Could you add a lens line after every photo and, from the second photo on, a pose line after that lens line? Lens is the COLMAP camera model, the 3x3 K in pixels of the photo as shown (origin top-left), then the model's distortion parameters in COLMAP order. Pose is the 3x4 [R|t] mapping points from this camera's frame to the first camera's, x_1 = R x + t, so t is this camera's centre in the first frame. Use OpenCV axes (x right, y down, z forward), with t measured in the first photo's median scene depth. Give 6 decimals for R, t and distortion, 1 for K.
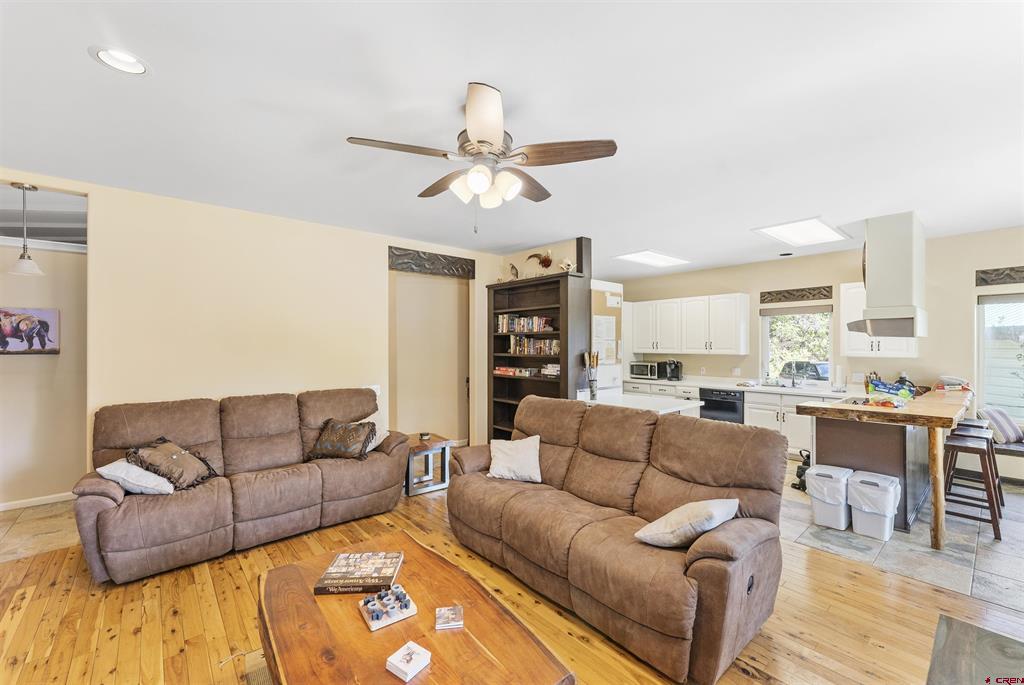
lens RADIAL K [[422.7, 0, 512.0], [0, 422.7, 342.5], [0, 0, 1]] dist [0.000221, -0.000041]
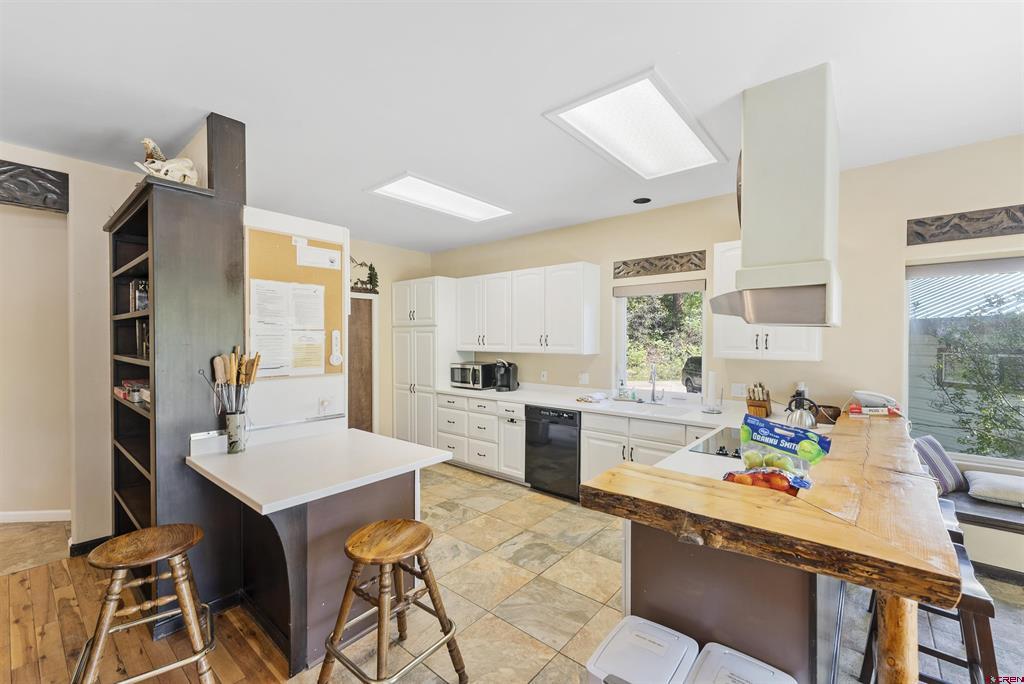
lens RADIAL K [[416.1, 0, 512.0], [0, 416.1, 342.0], [0, 0, 1]] dist [0.001258, 0.000060]
pose [[0.988528, 0.000948, 0.151038, 0.349615], [-0.002828, 0.999921, 0.012234, 0.001699], [-0.151014, -0.012520, 0.988452, 0.389538]]
